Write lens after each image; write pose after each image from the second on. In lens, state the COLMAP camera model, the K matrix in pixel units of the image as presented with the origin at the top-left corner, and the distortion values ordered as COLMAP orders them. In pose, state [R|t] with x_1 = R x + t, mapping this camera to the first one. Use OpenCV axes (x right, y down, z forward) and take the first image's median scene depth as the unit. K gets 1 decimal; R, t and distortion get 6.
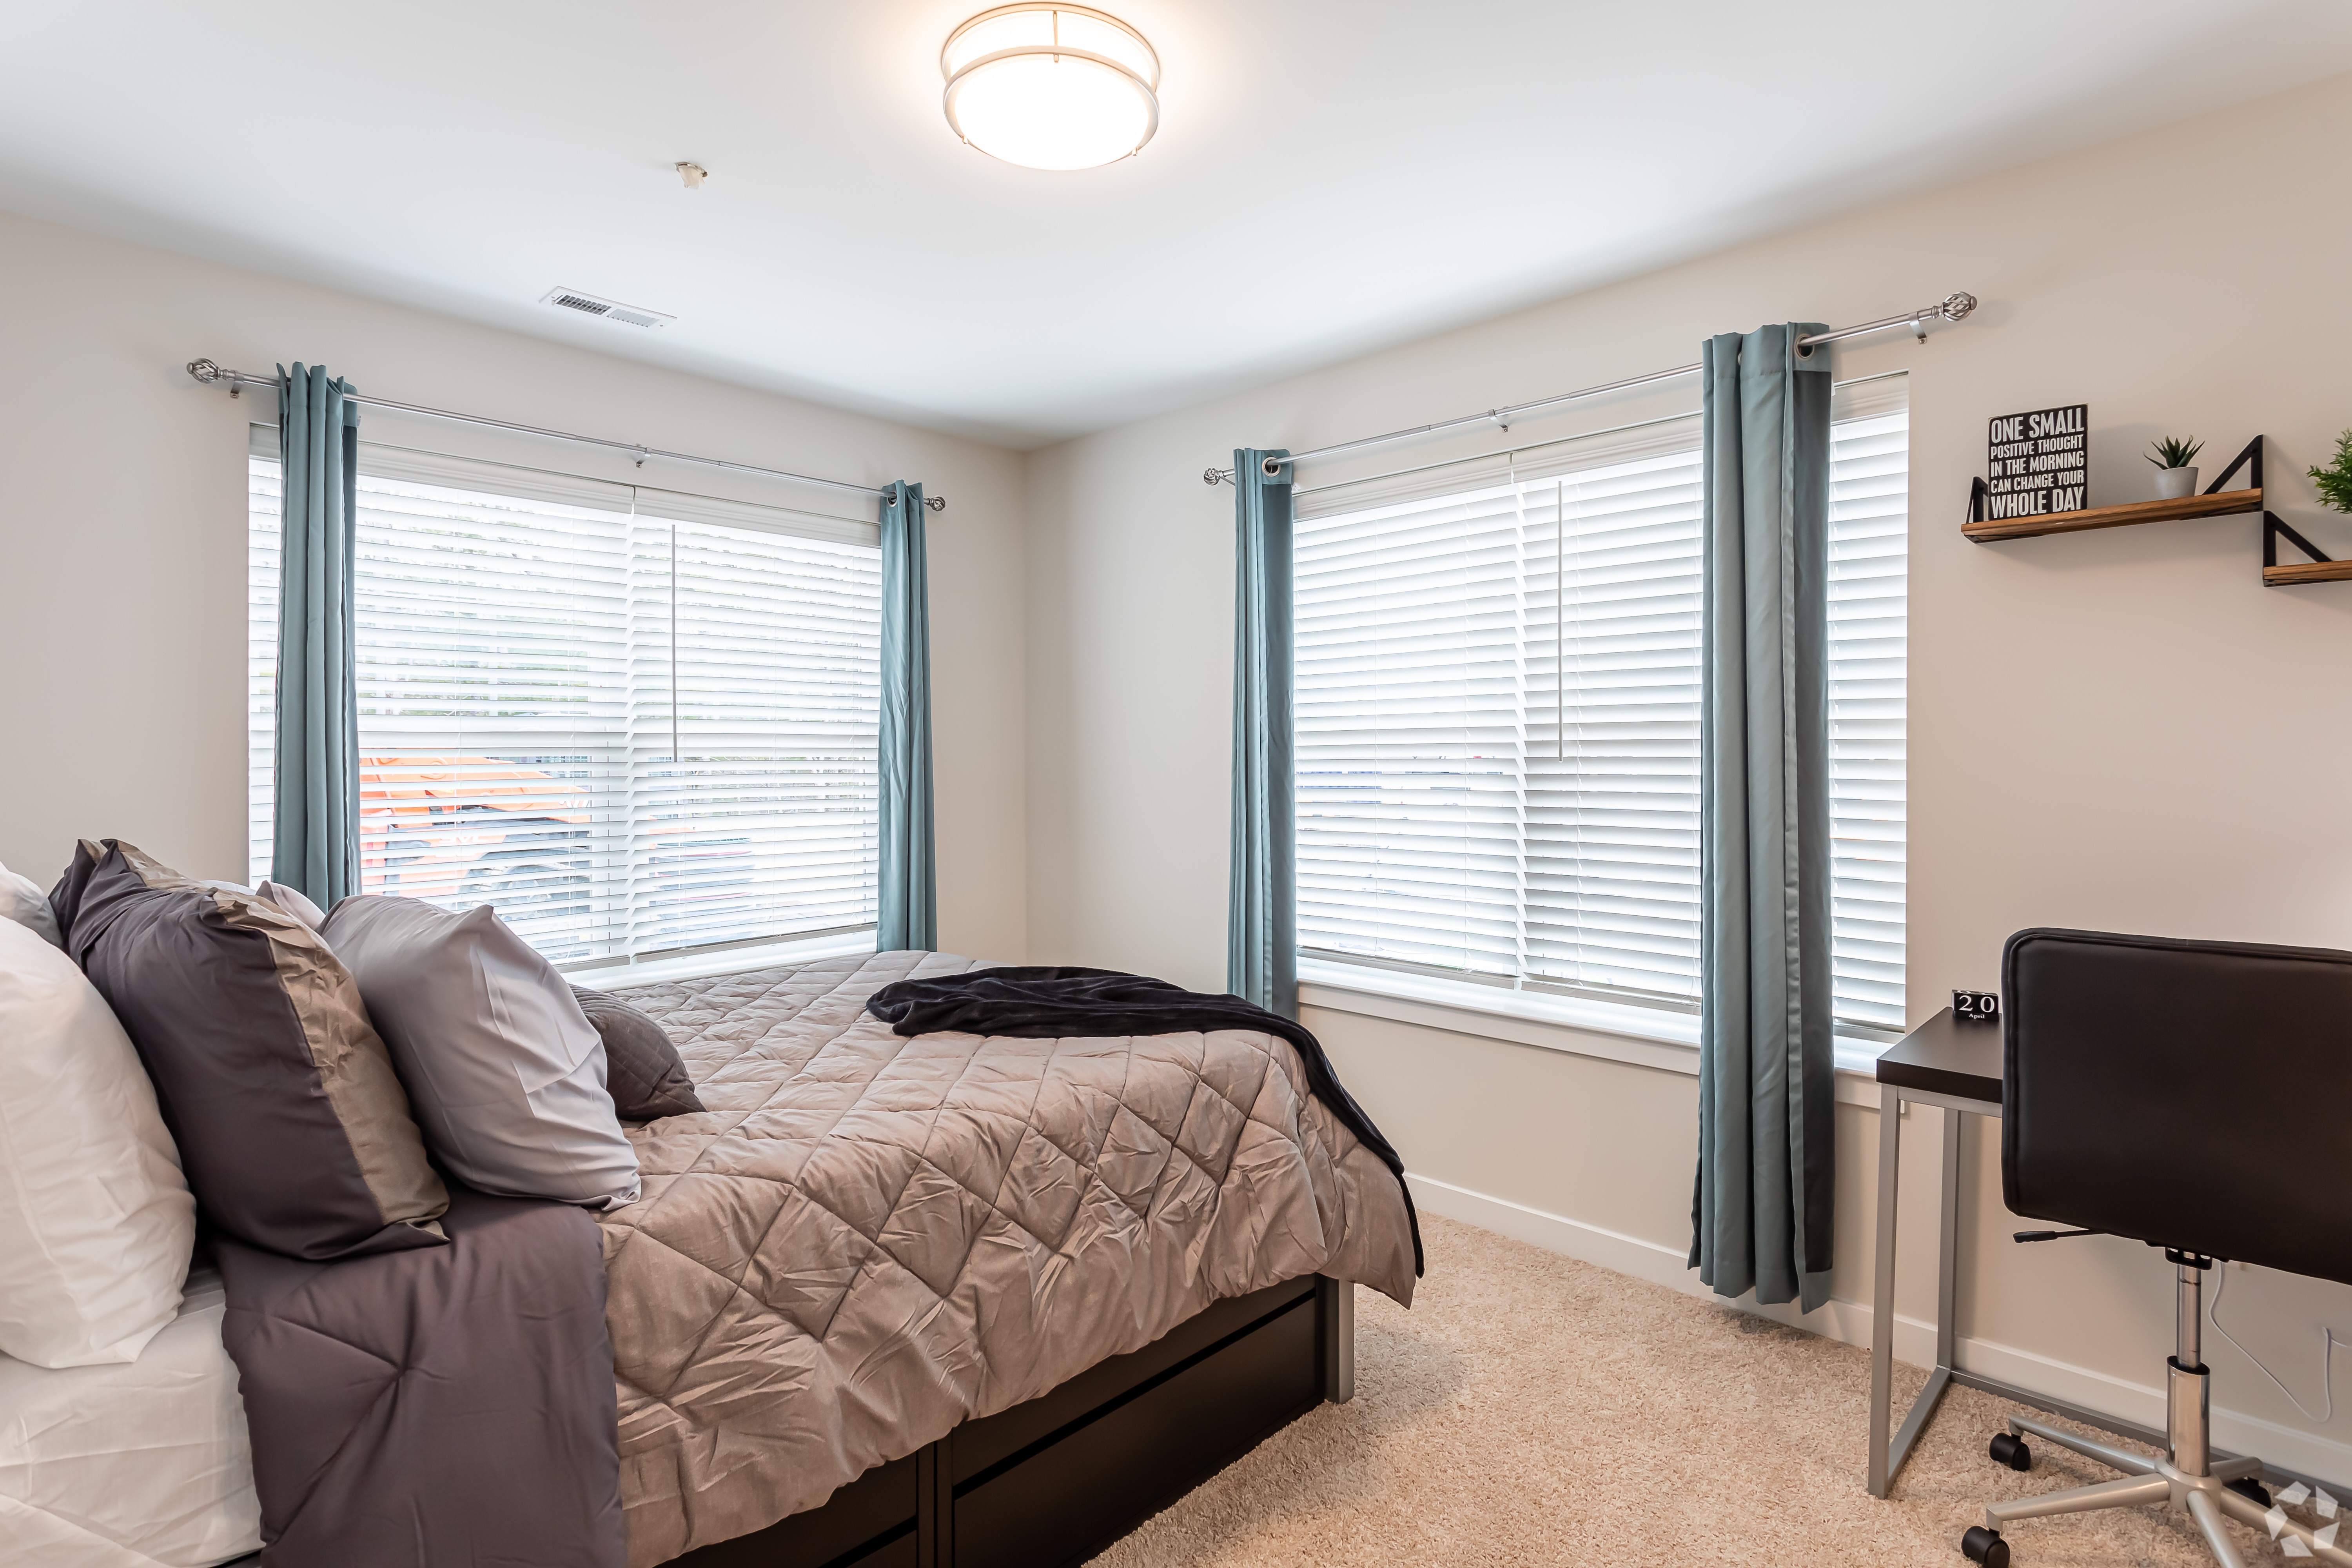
lens RADIAL K [[1159.0, 0, 1176.3], [0, 1159.0, 753.4], [0, 0, 1]] dist [-0.001605, 0.000343]
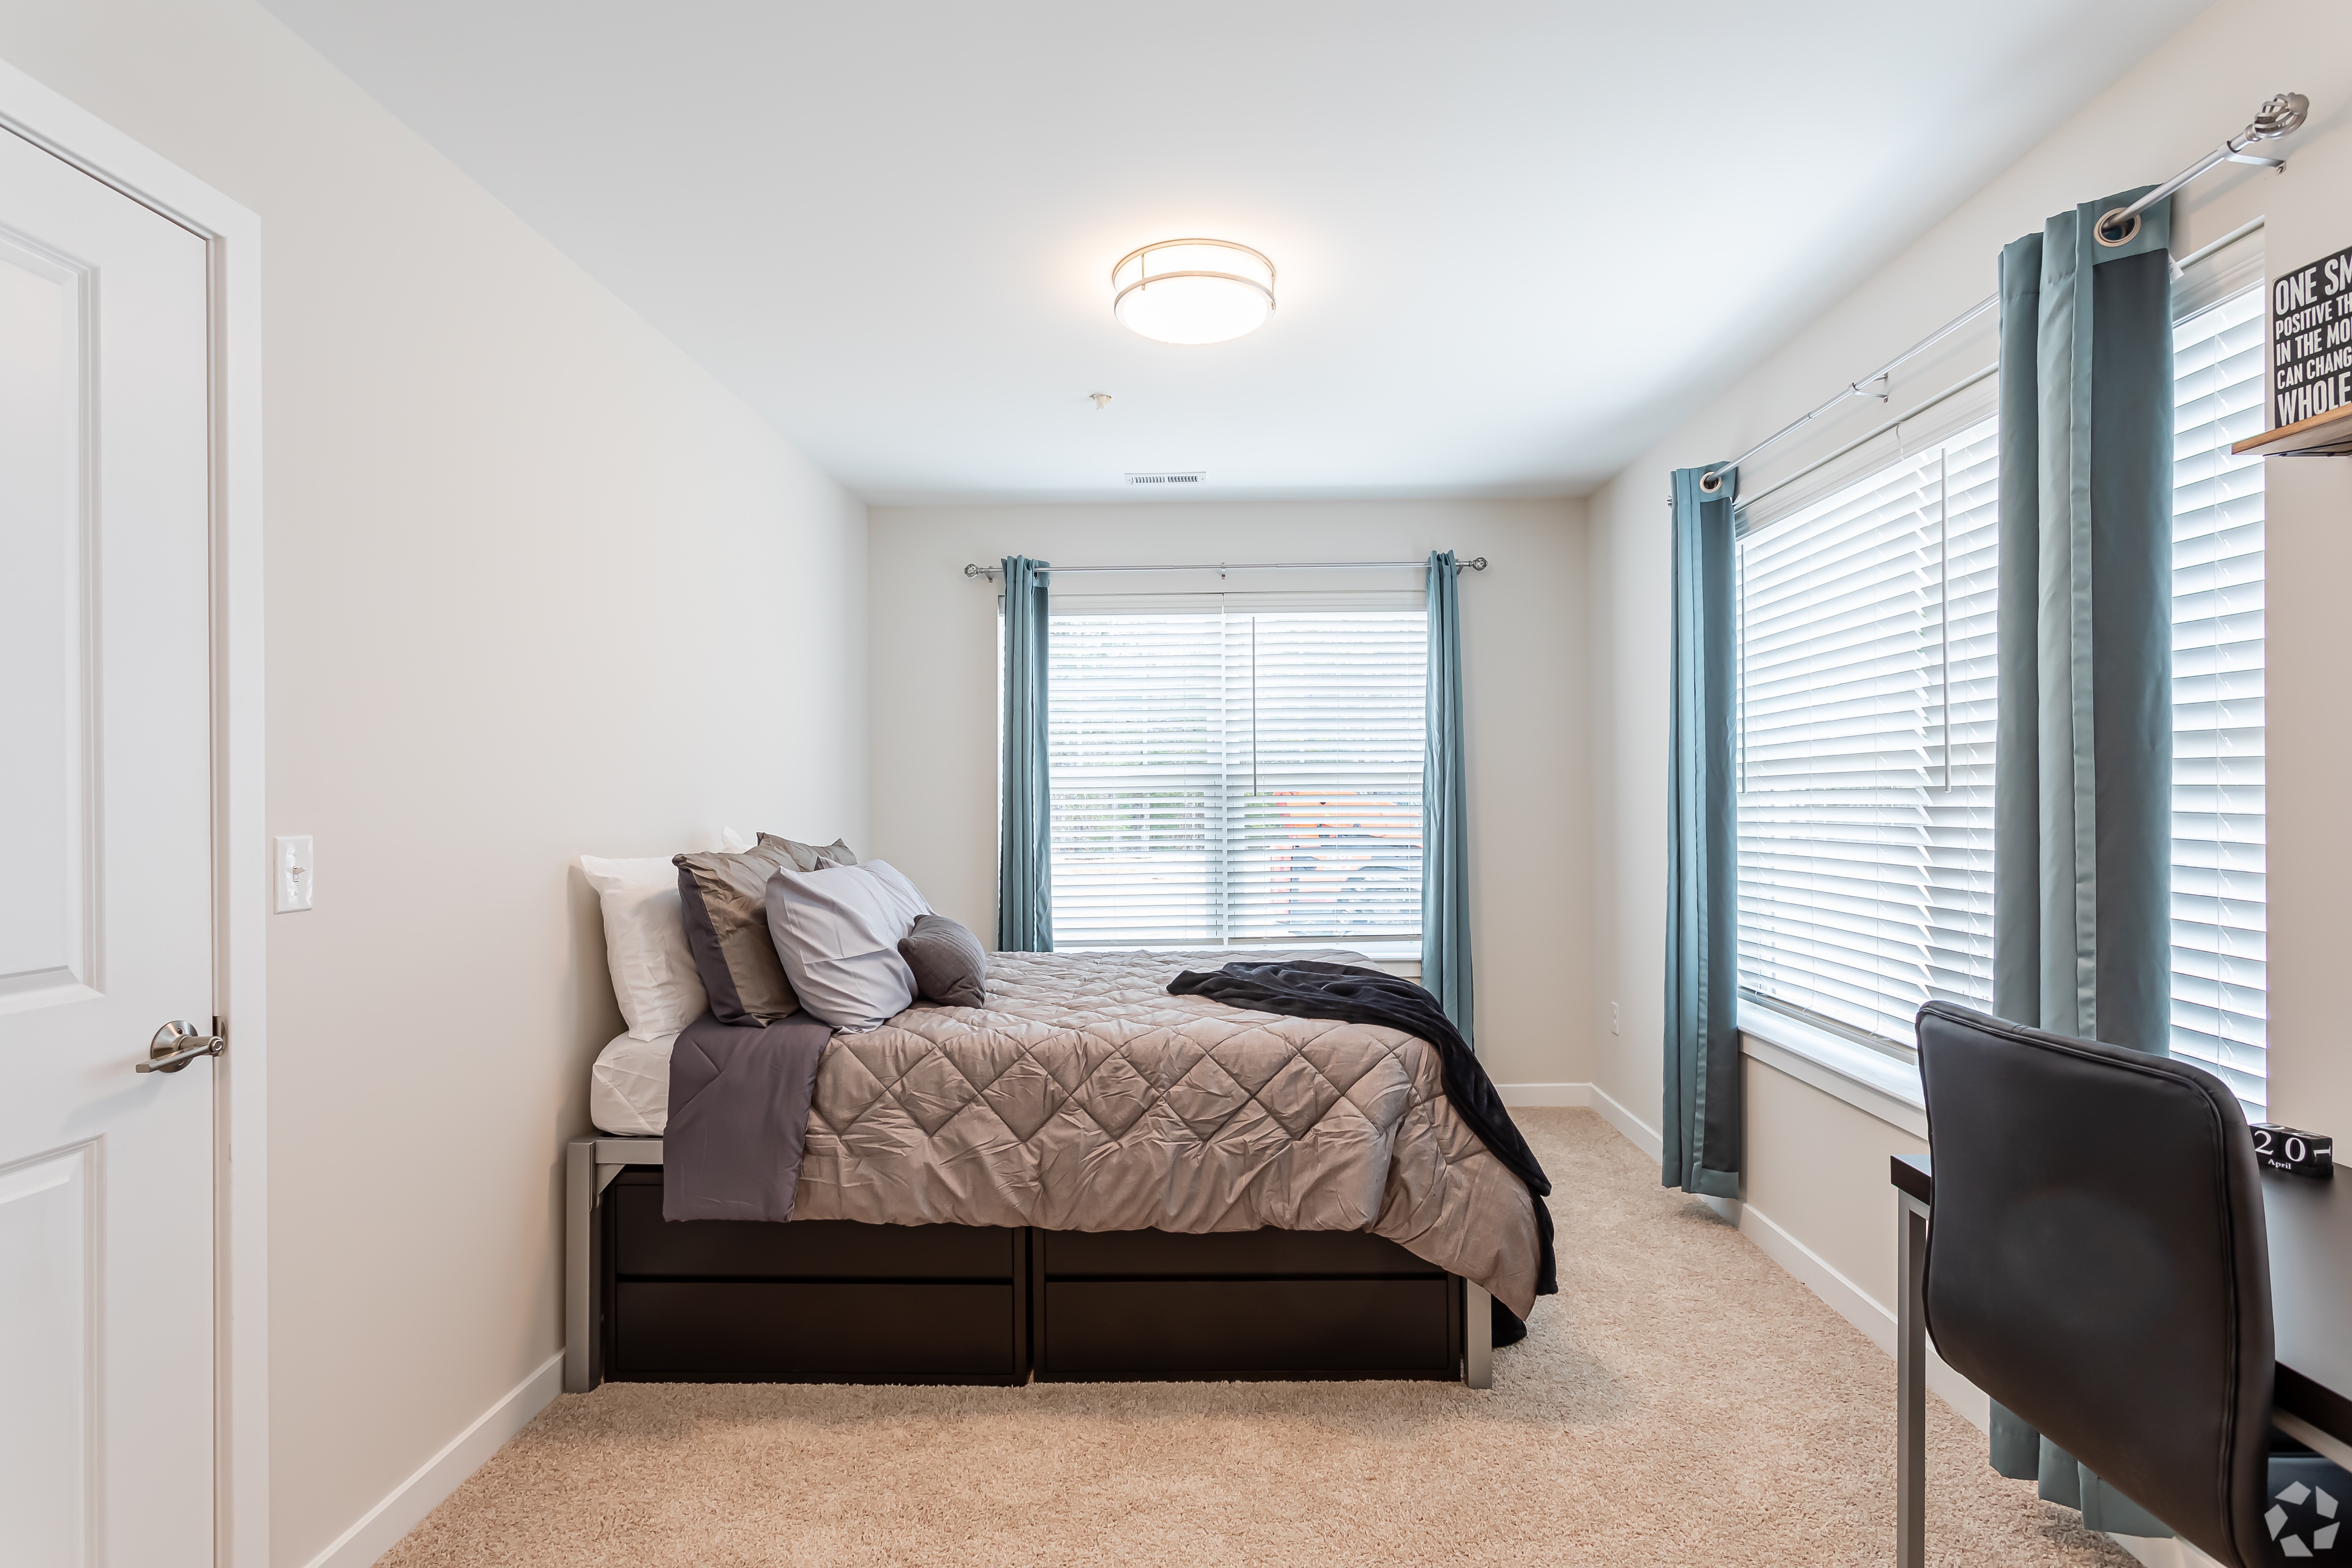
lens RADIAL K [[1126.1, 0, 1176.0], [0, 1126.1, 784.0], [0, 0, 1]] dist [-0.004865, -0.000071]
pose [[0.686692, -0.011394, -0.726859, 0.881495], [0.008361, 0.999935, -0.007776, 0.005610], [0.726901, -0.000738, 0.686742, 0.101093]]
